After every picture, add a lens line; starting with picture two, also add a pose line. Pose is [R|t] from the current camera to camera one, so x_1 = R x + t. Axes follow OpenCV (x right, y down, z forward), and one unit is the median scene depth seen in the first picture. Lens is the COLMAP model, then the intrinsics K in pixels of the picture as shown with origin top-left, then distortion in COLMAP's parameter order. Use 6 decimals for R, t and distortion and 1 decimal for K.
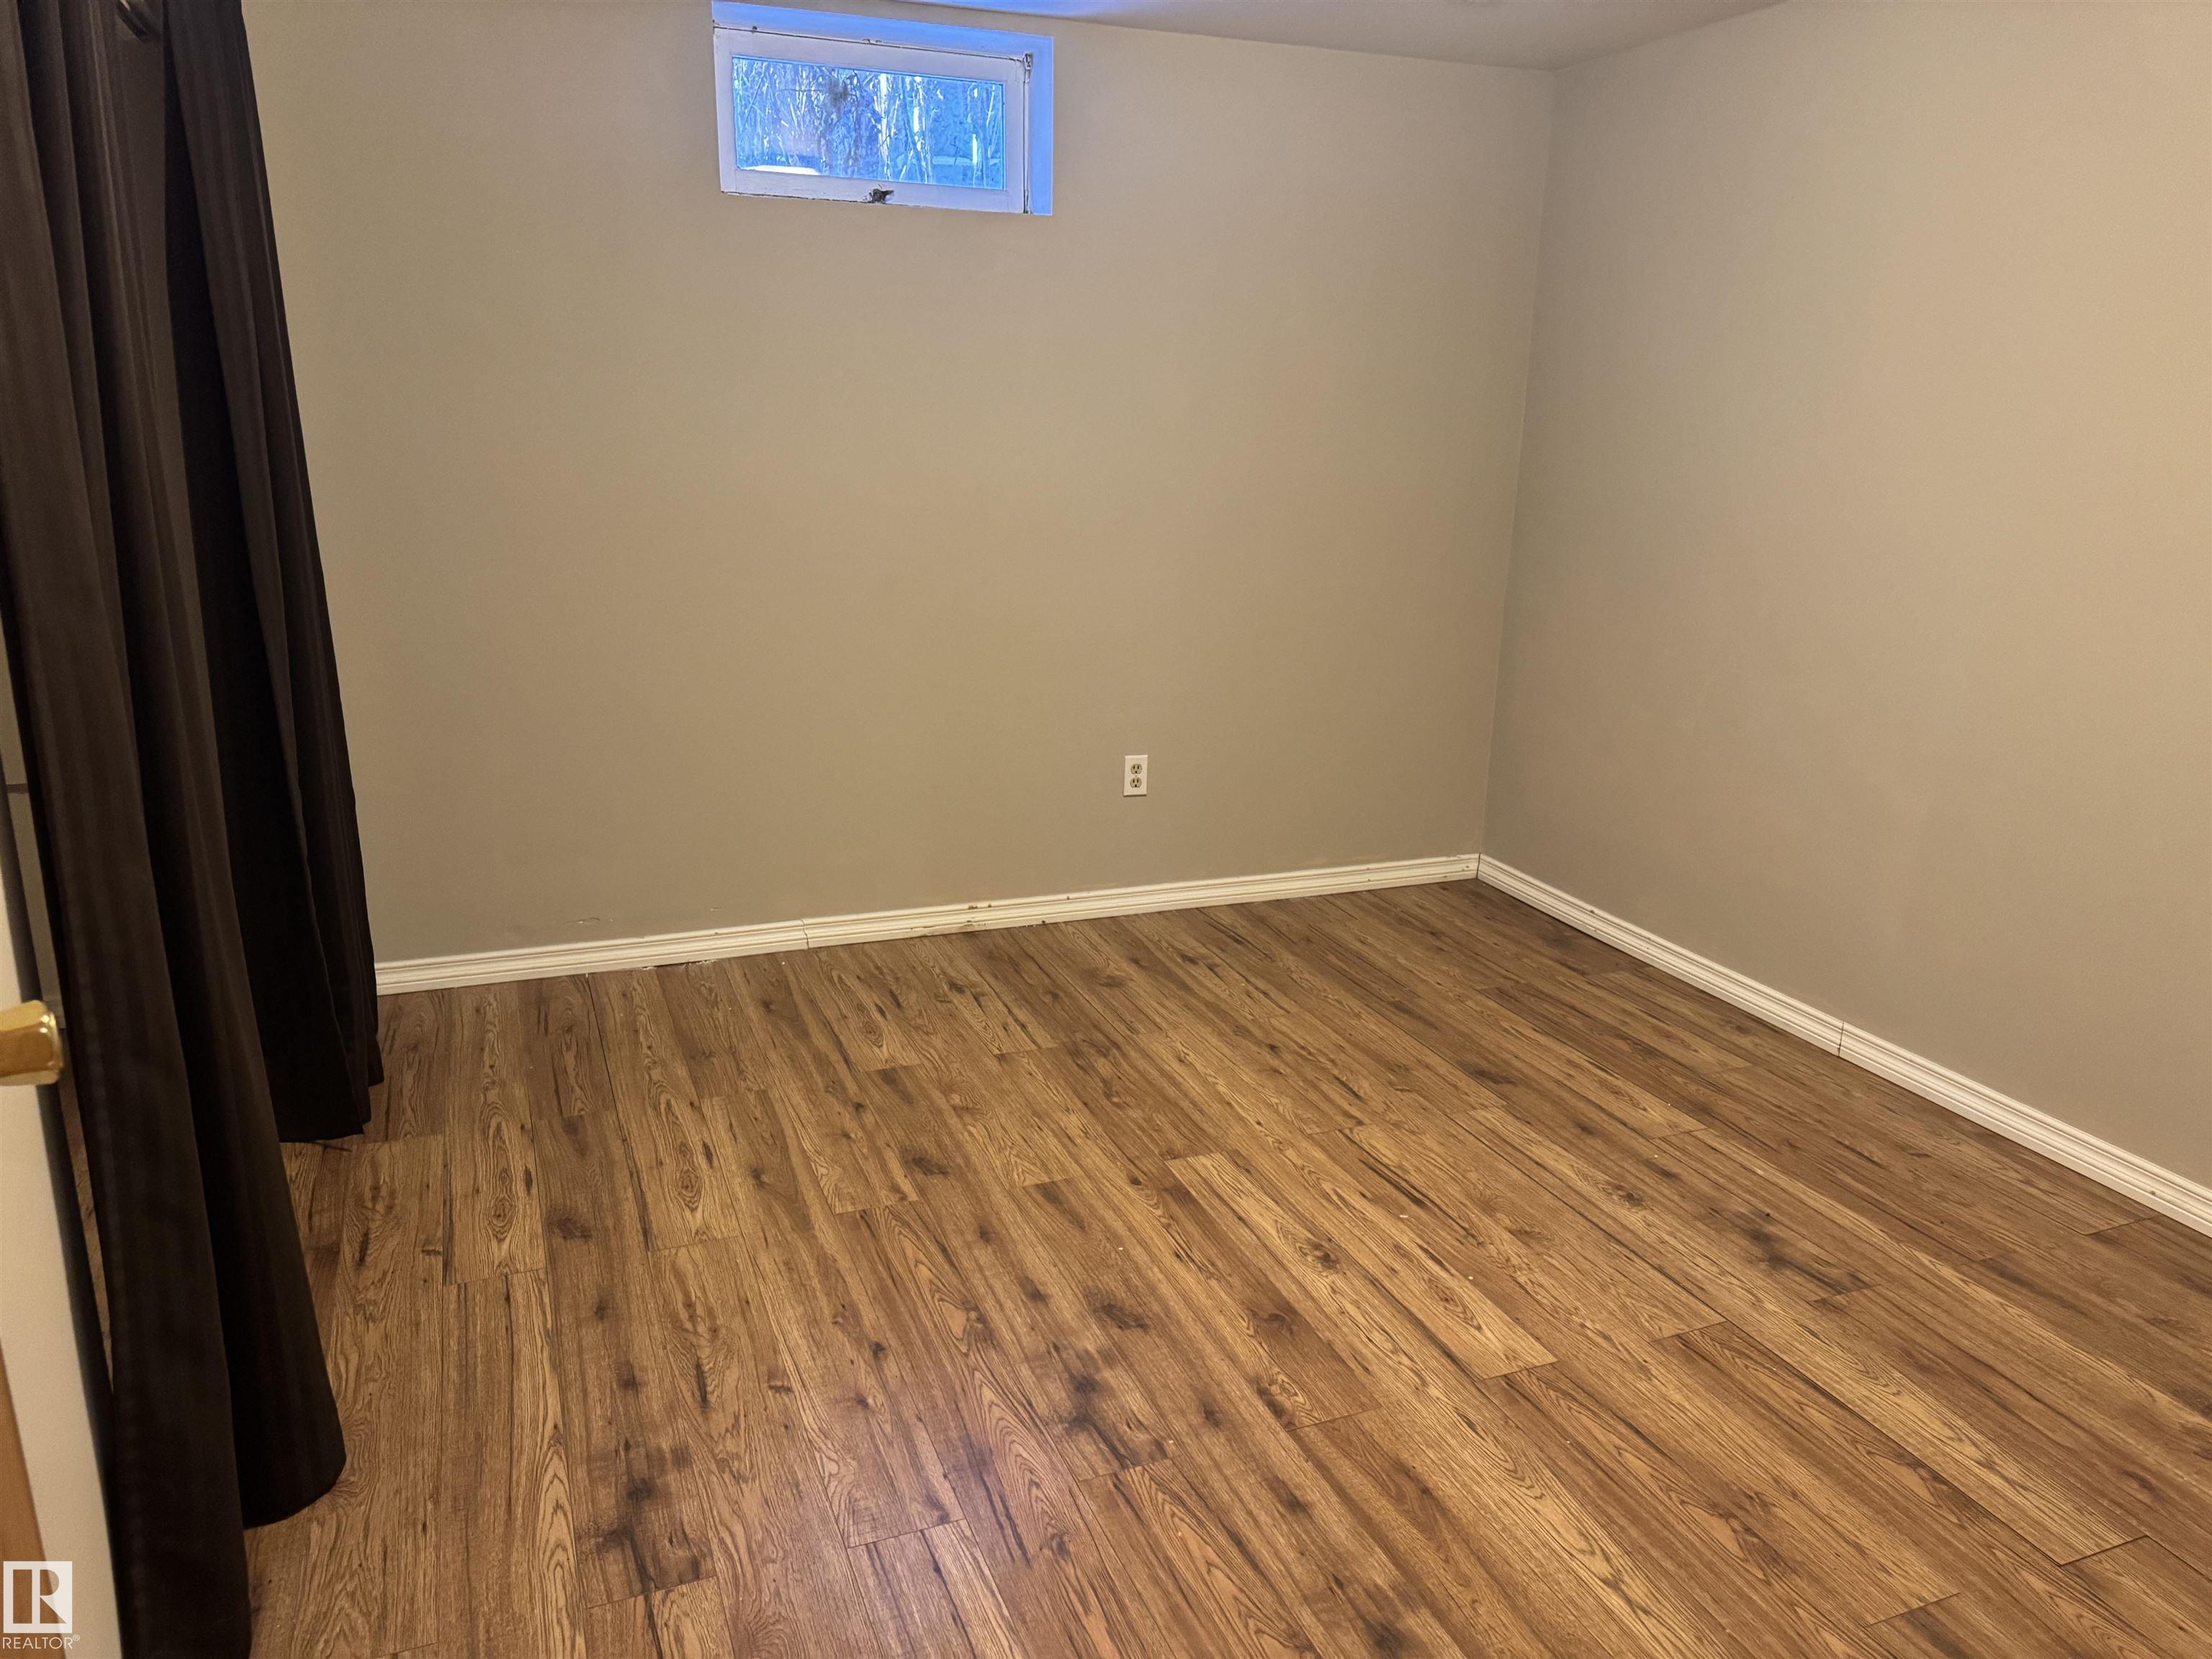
lens RADIAL K [[1570.9, 0, 1118.9], [0, 1570.9, 827.6], [0, 0, 1]] dist [0.127381, -0.256697]
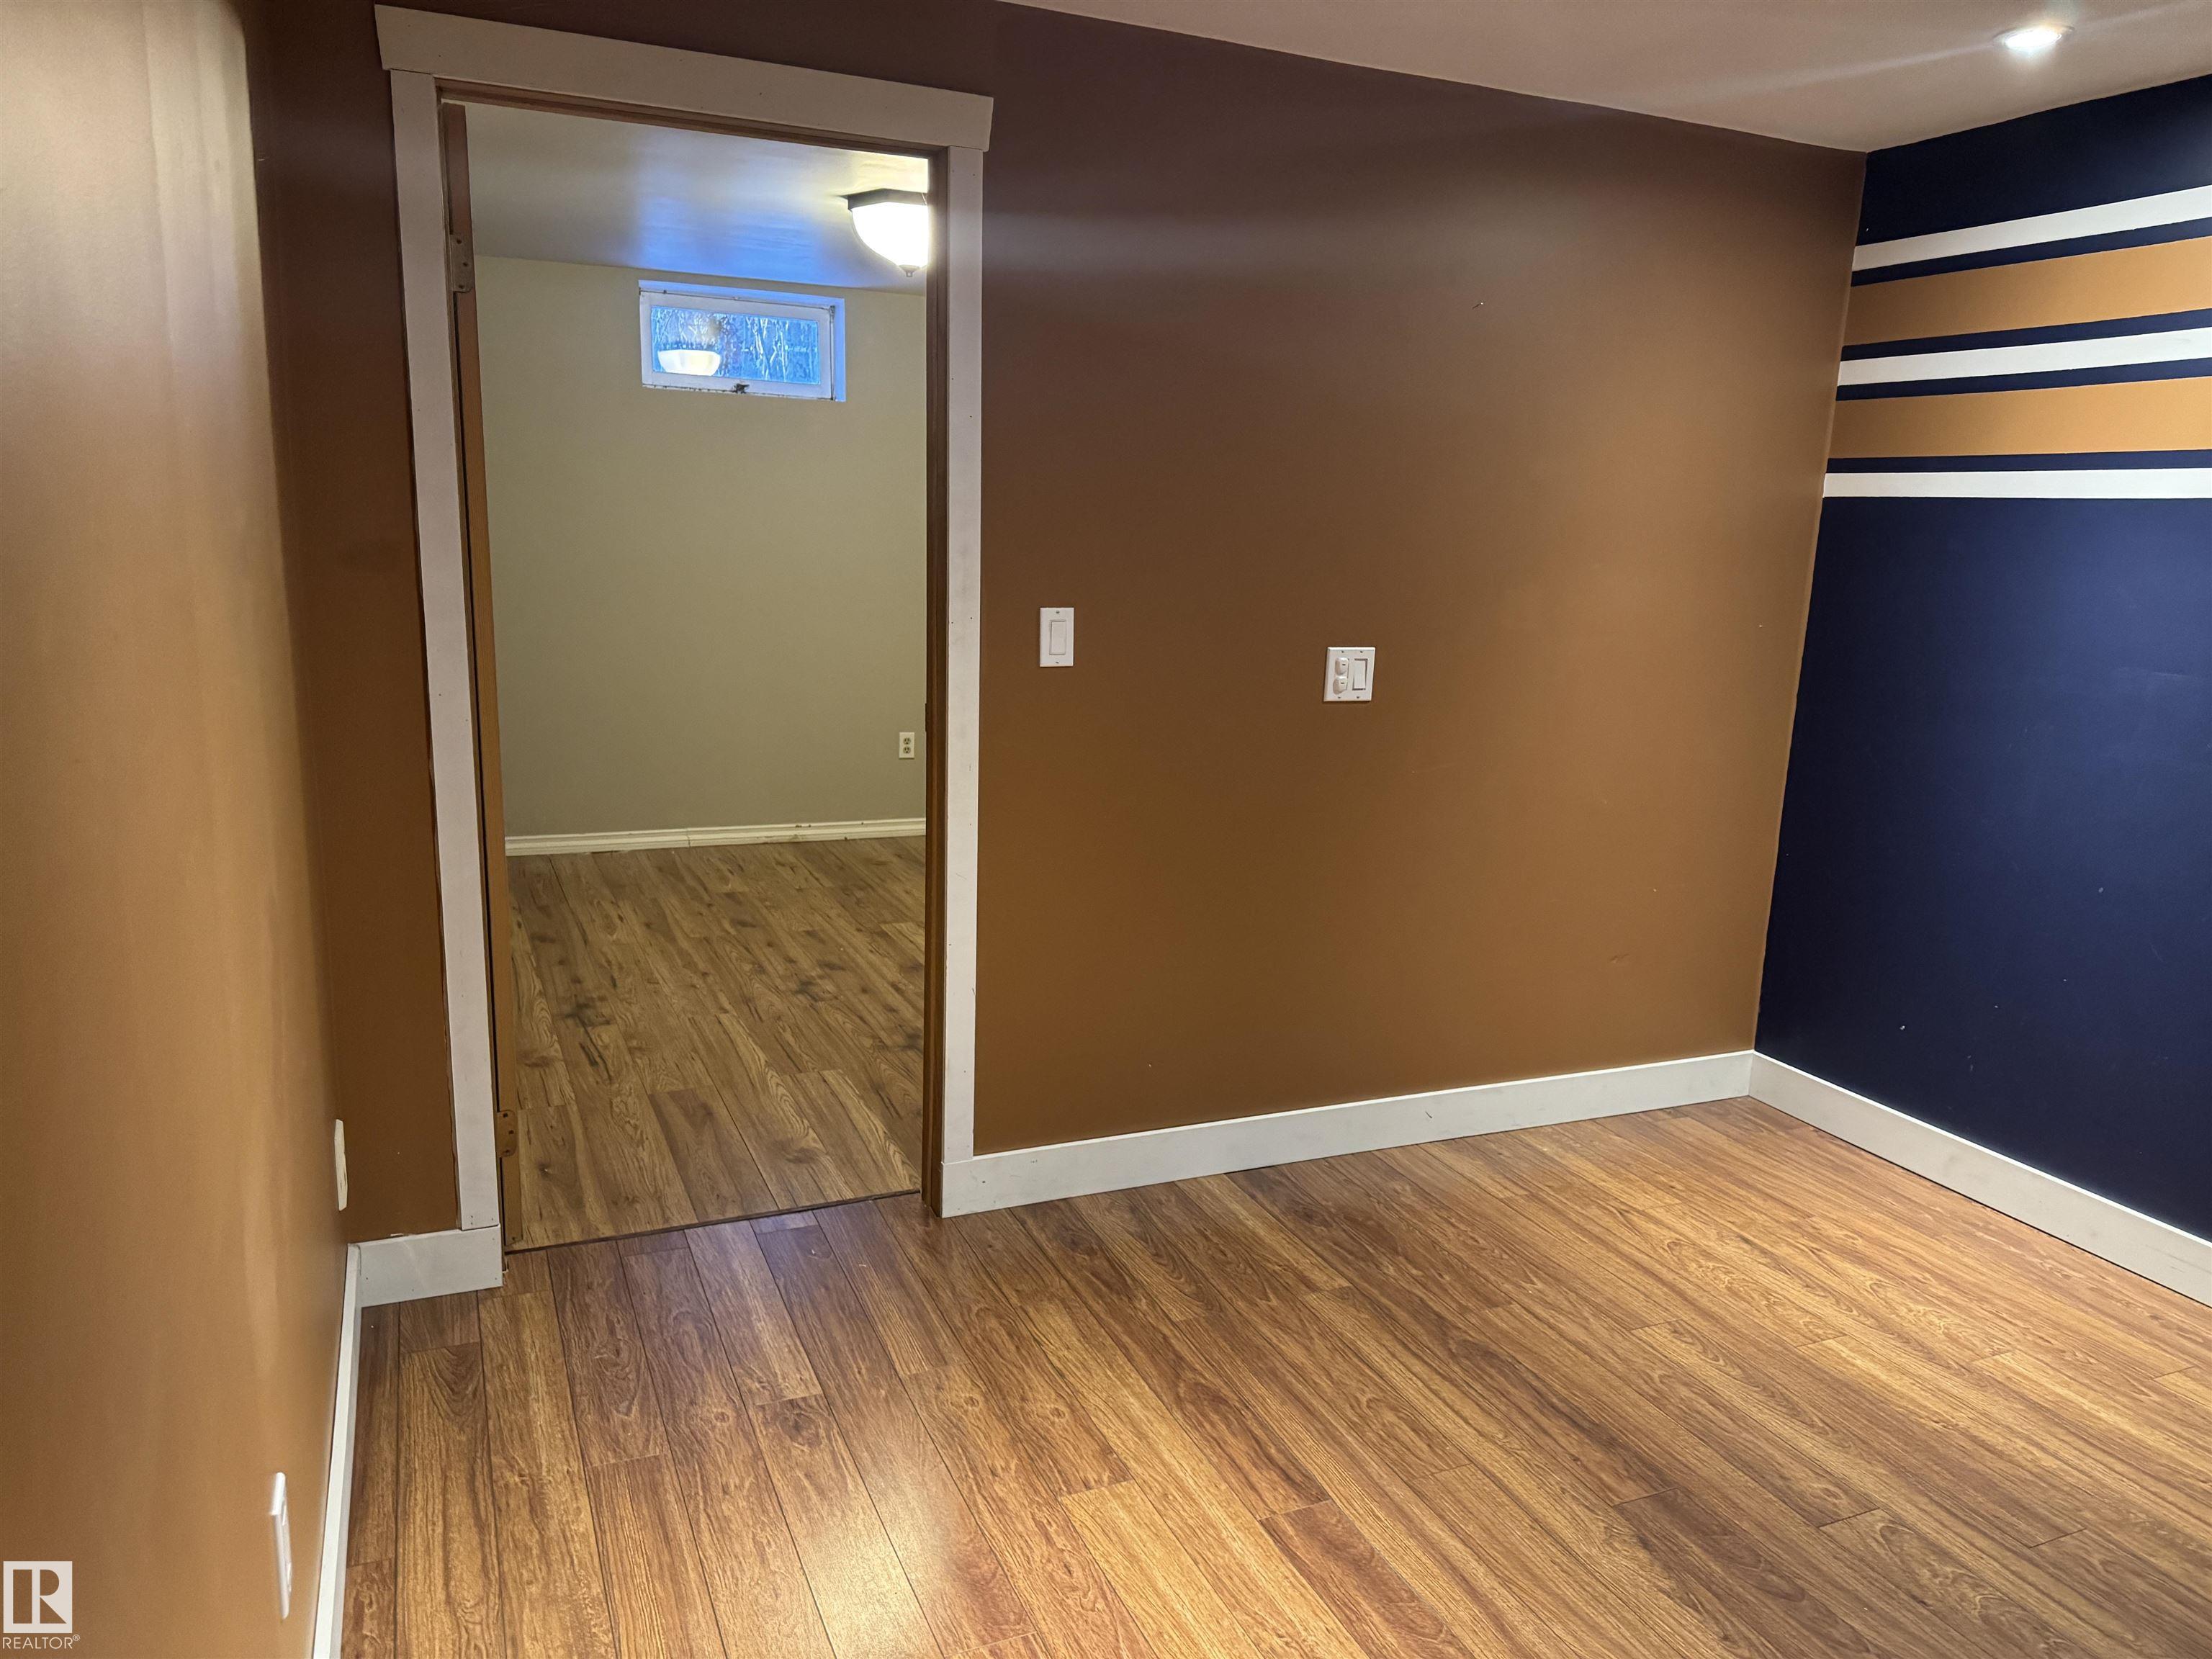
lens RADIAL K [[1543.0, 0, 1113.2], [0, 1543.0, 818.8], [0, 0, 1]] dist [0.112061, -0.156037]
pose [[0.999136, 0.006536, 0.041040, 0.231692], [-0.003526, 0.997326, -0.072989, 0.228575], [-0.041408, 0.072781, 0.996488, -0.811893]]
